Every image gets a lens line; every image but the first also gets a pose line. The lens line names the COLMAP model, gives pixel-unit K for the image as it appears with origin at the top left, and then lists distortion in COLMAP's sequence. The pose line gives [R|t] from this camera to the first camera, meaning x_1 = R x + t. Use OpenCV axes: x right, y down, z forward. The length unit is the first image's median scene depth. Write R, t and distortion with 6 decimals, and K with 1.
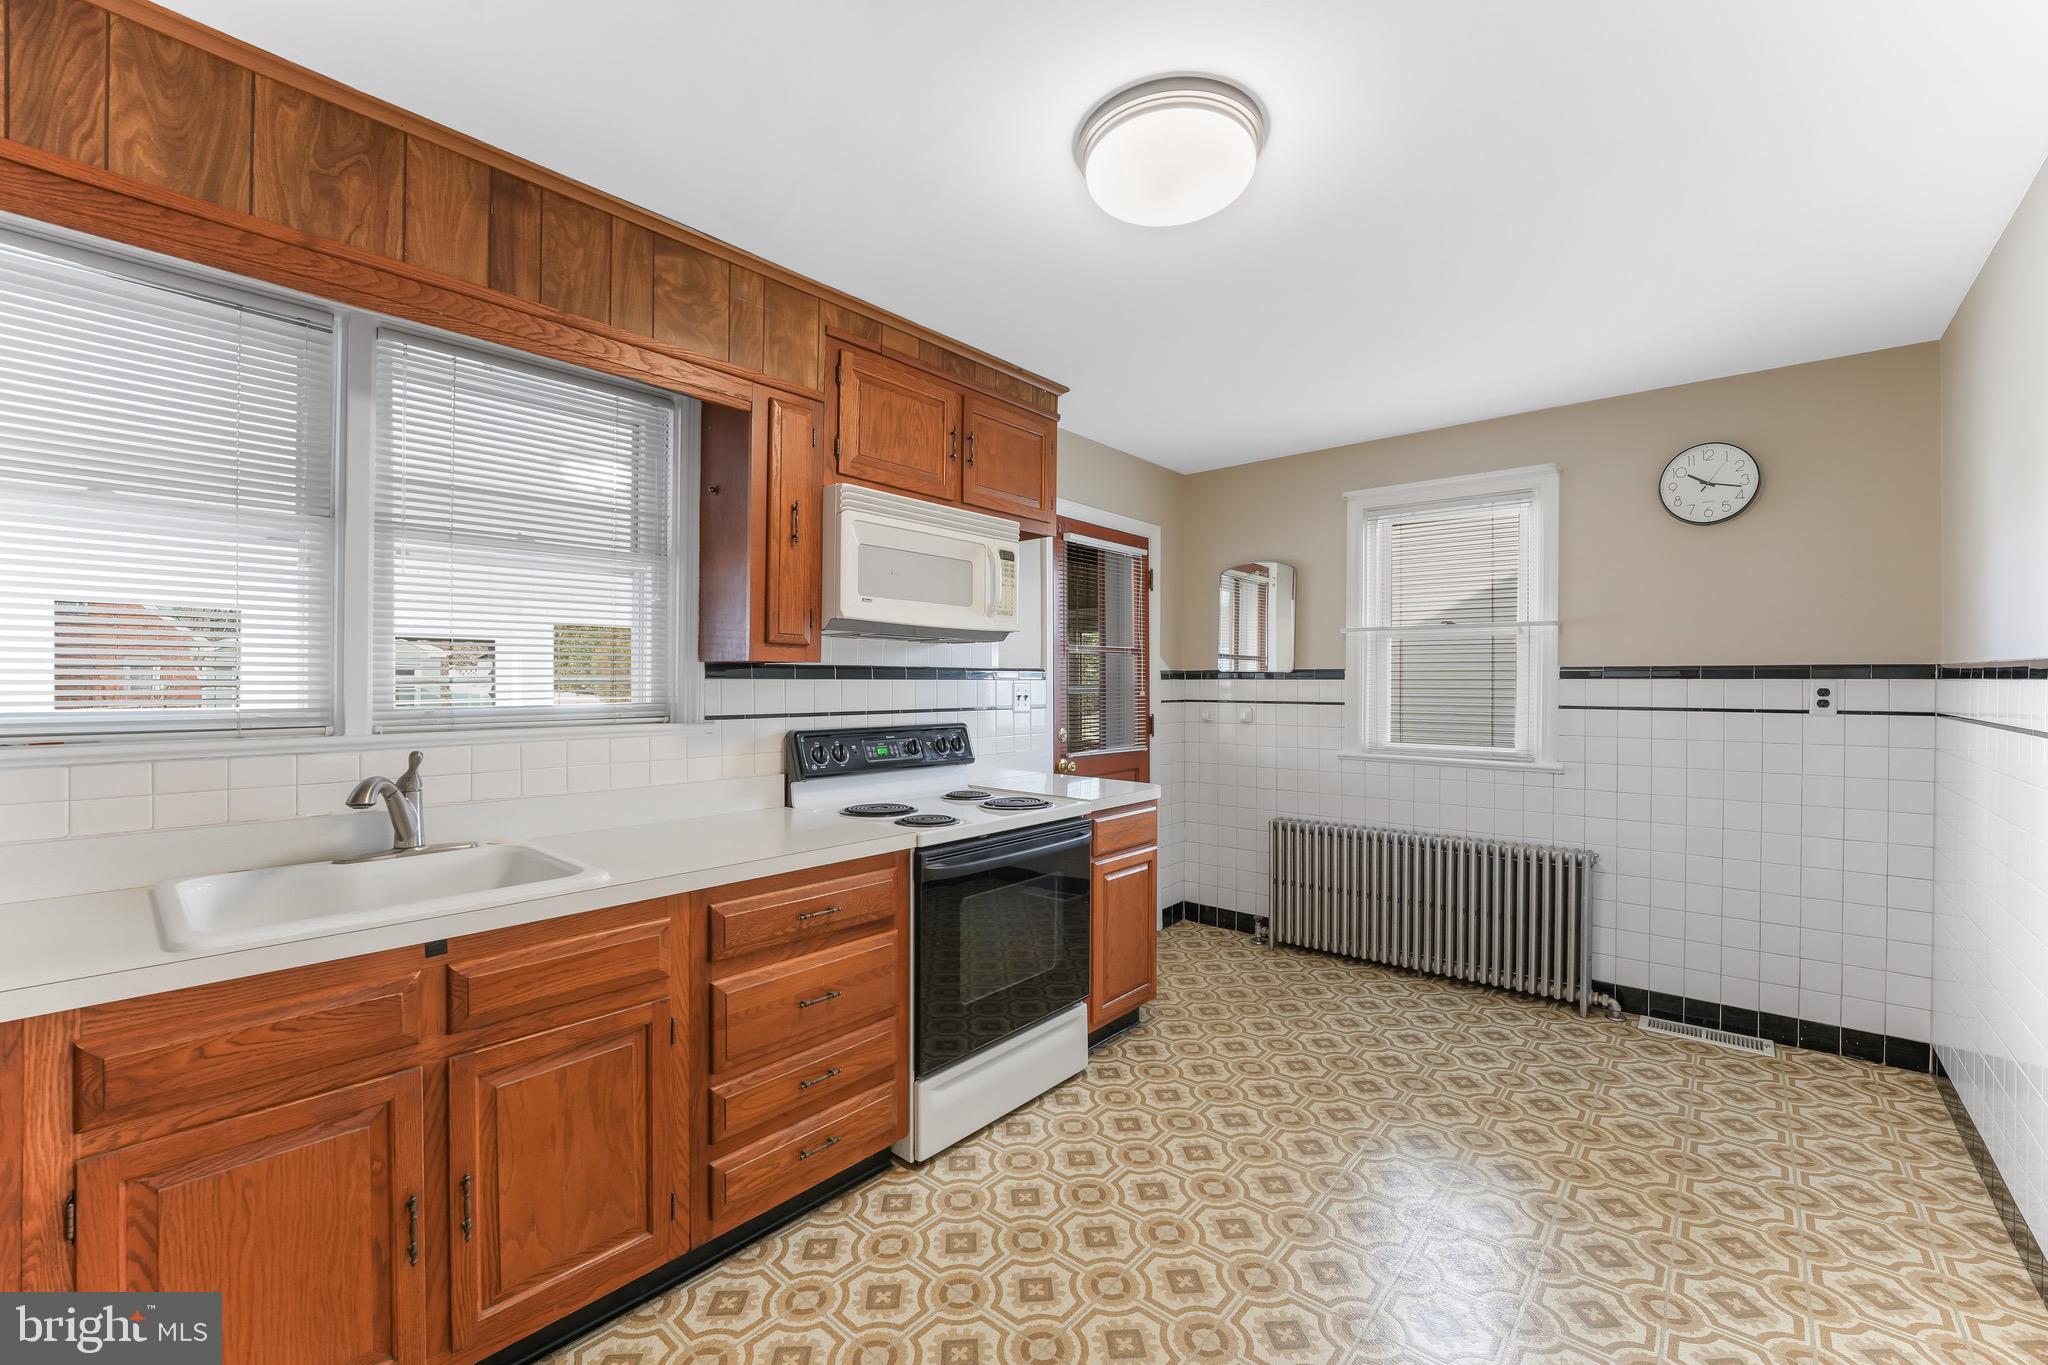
lens RADIAL K [[828.3, 0, 1019.0], [0, 828.3, 682.3], [0, 0, 1]] dist [-0.022664, 0.002468]
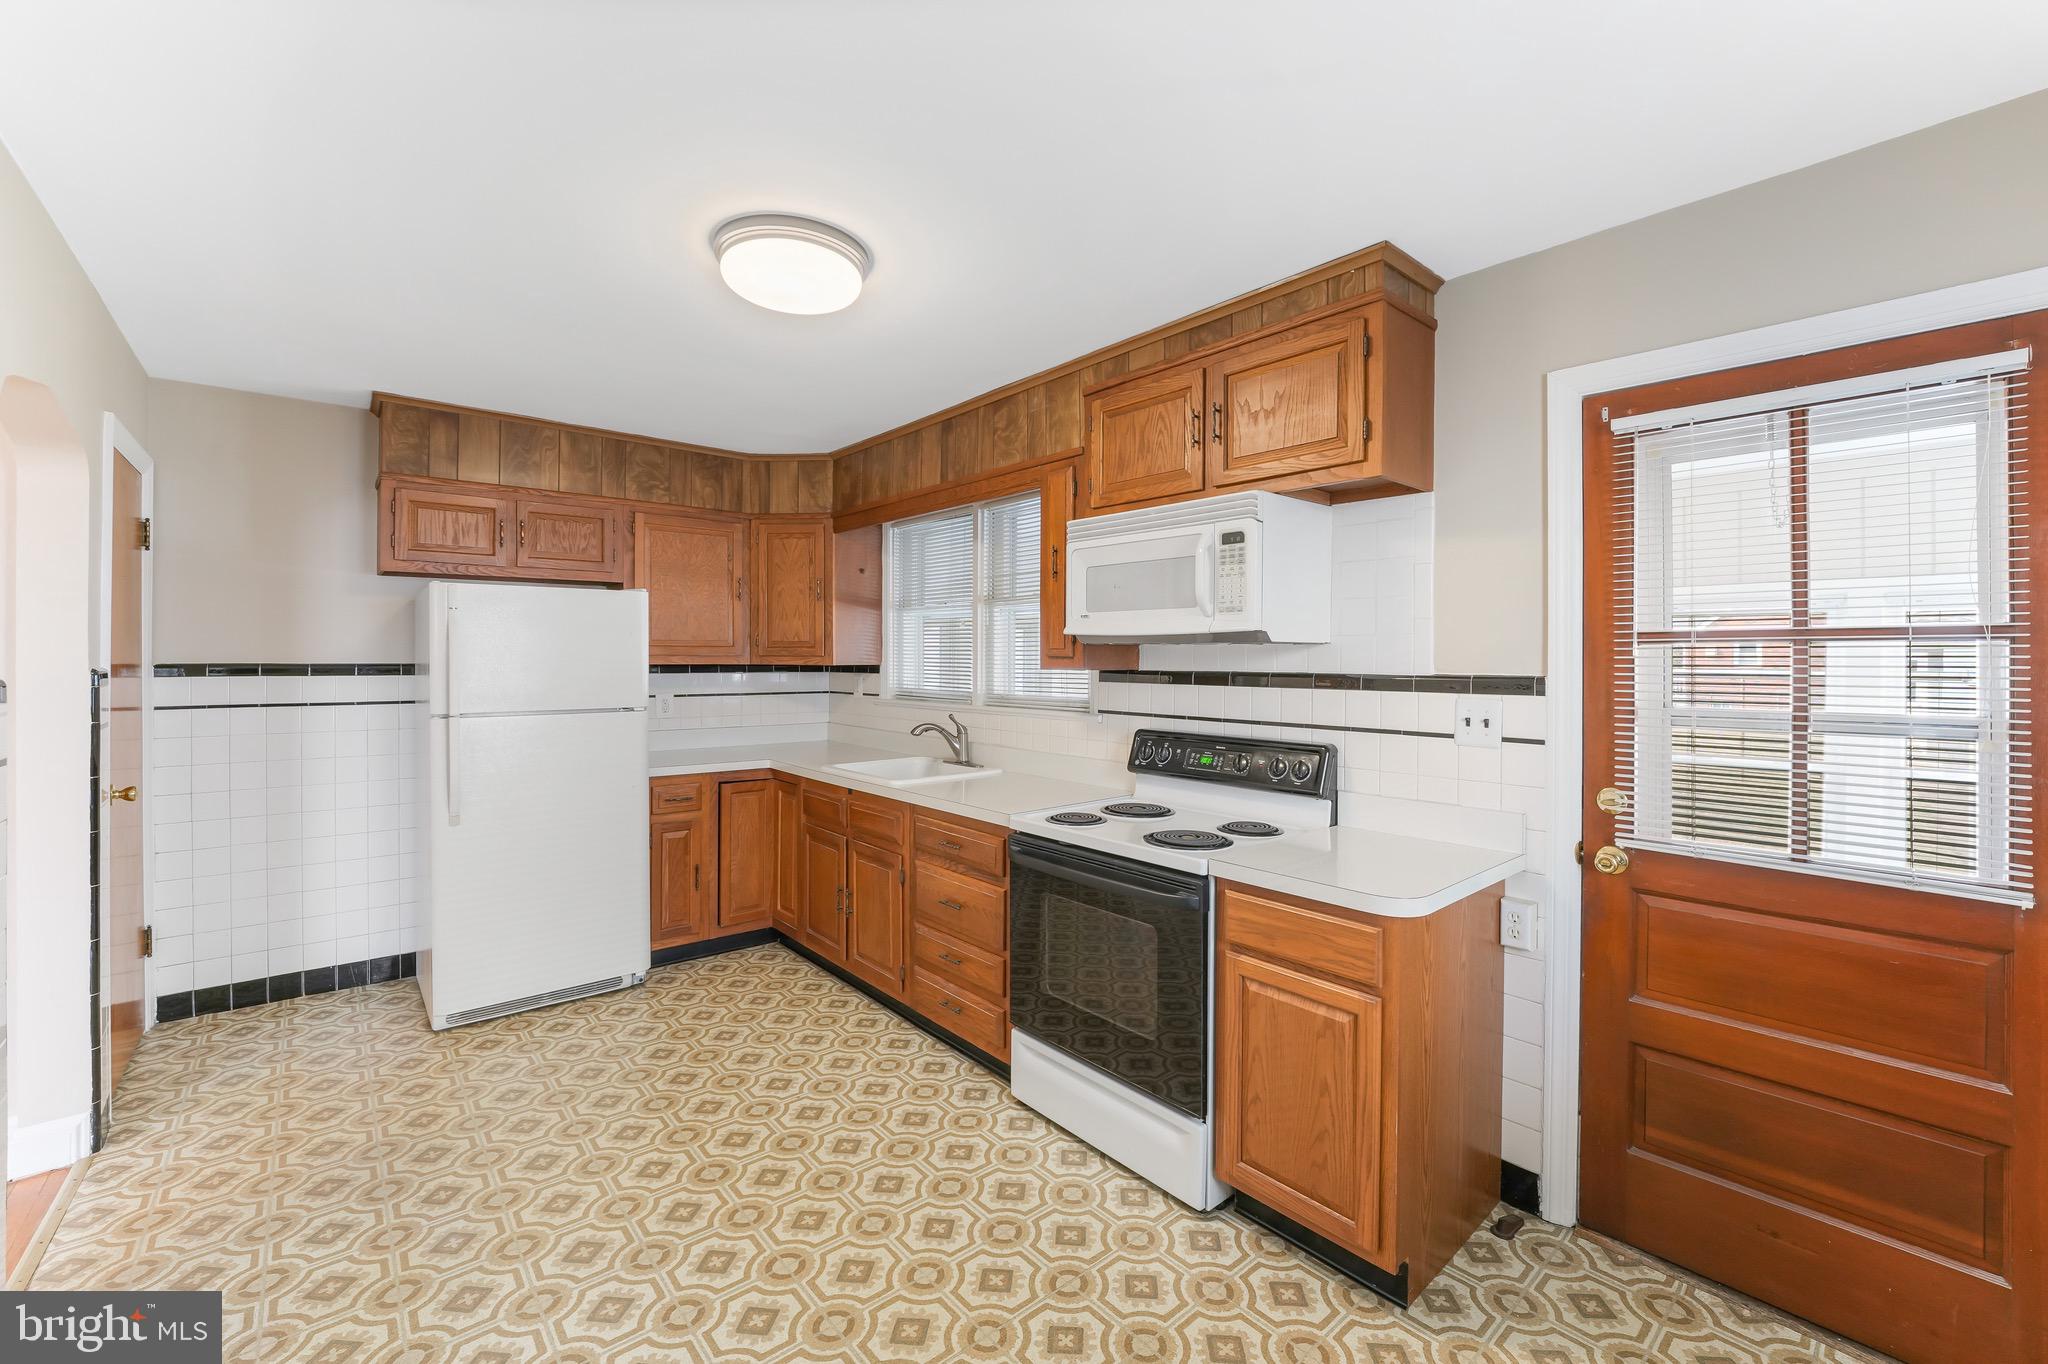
lens RADIAL K [[829.2, 0, 1024.8], [0, 829.2, 662.3], [0, 0, 1]] dist [-0.016223, -0.000054]
pose [[-0.131016, 0.002232, -0.991378, 1.056555], [-0.005638, 0.999980, 0.002996, -0.042978], [0.991364, 0.005982, -0.131001, 1.172845]]
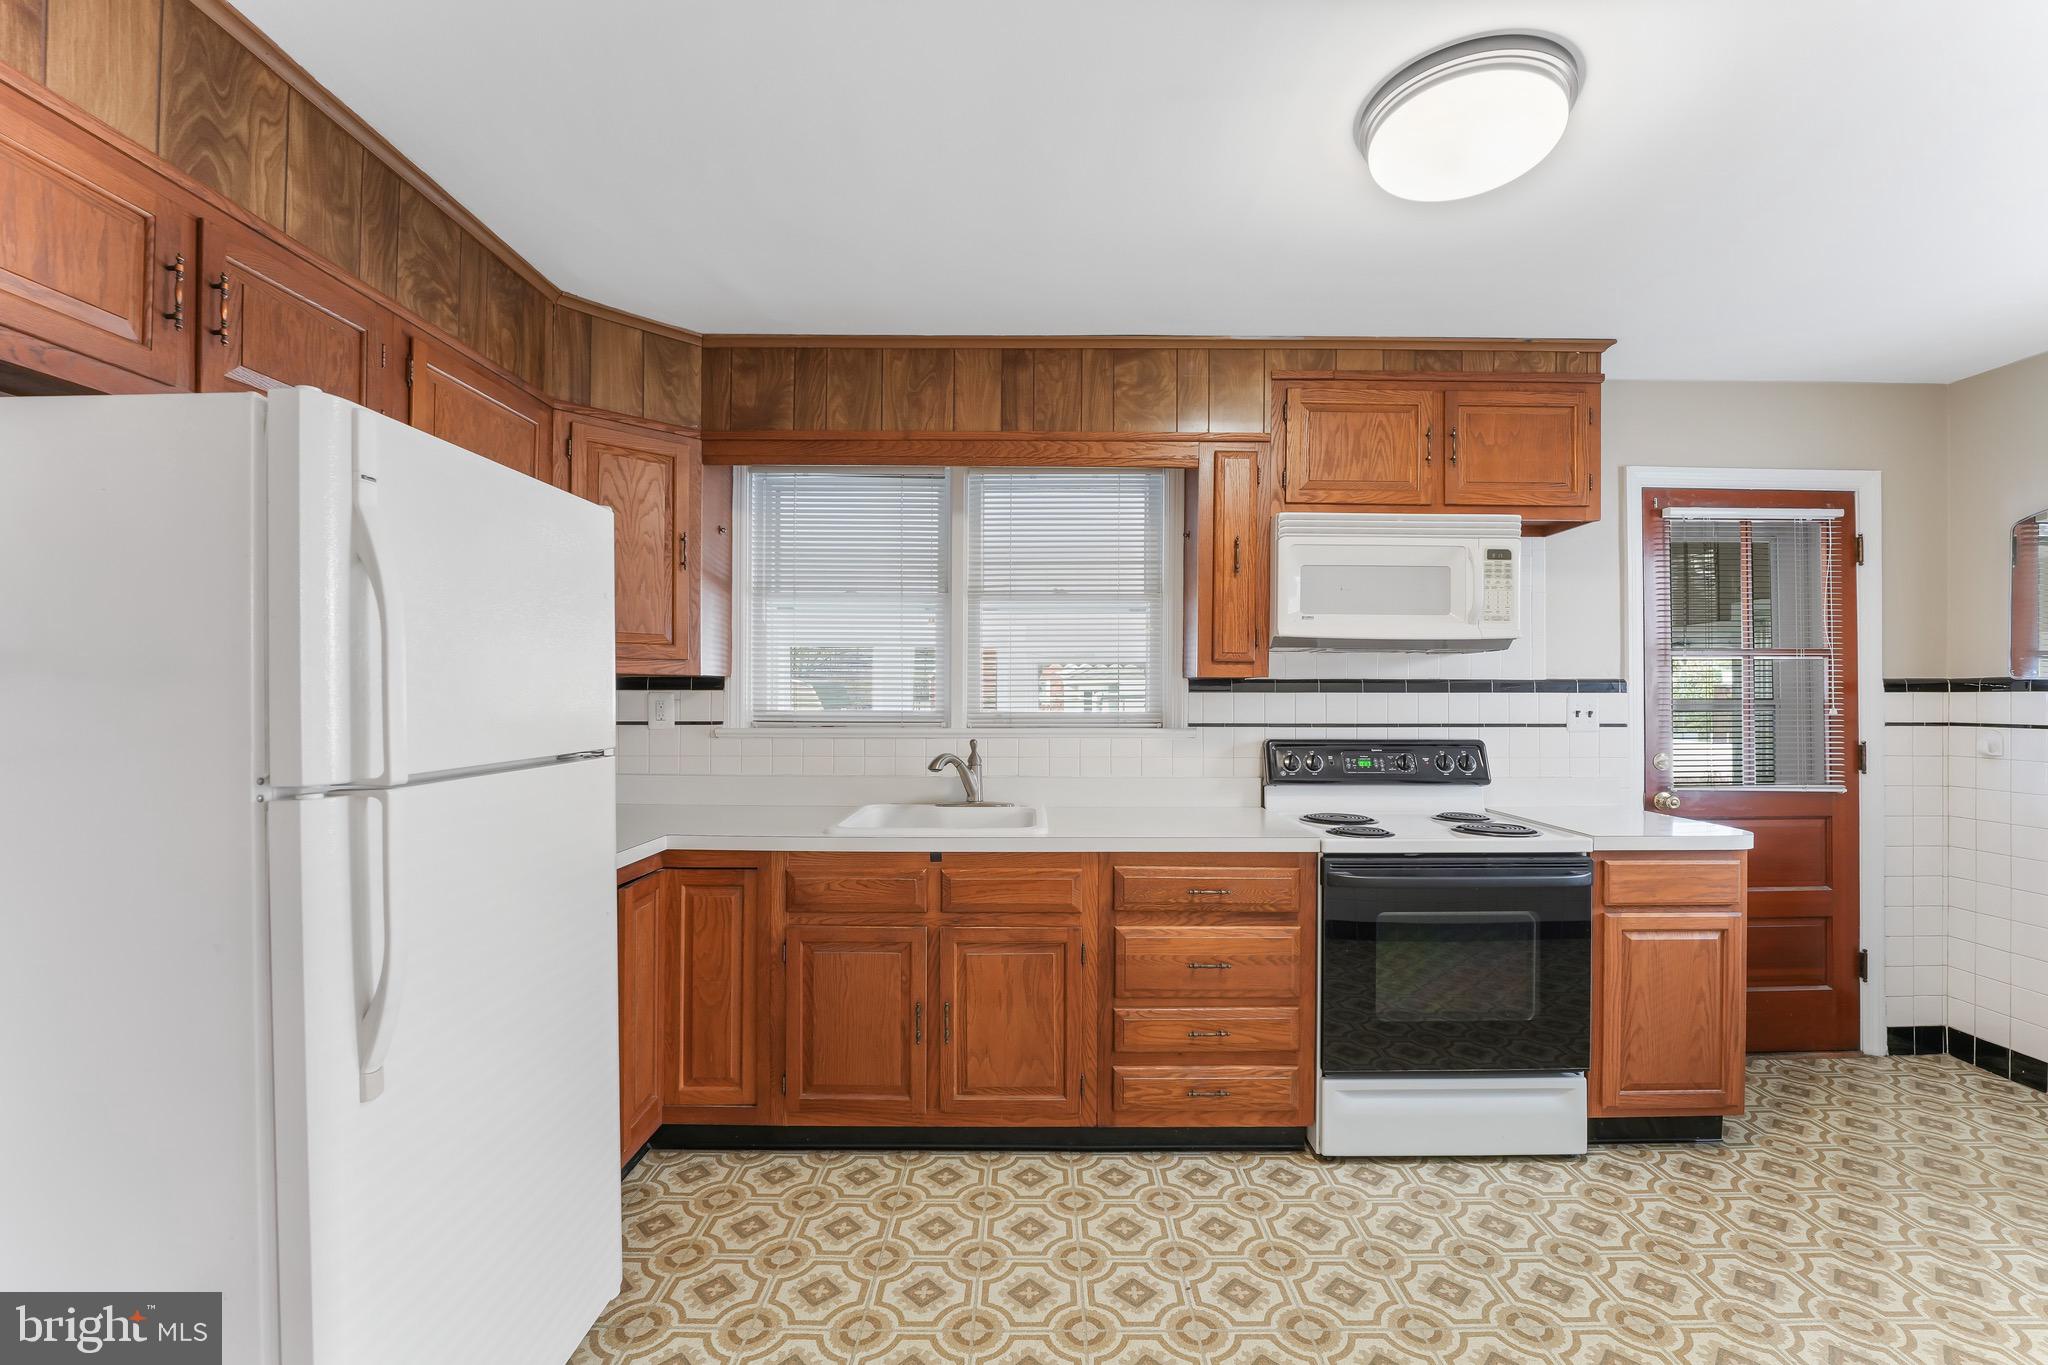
lens RADIAL K [[858.0, 0, 1034.5], [0, 858.0, 692.7], [0, 0, 1]] dist [-0.017060, 0.000577]
pose [[0.662705, -0.002863, -0.748875, 0.448145], [-0.001367, 0.999986, -0.005033, 0.003109], [0.748880, 0.004359, 0.662692, 0.007624]]
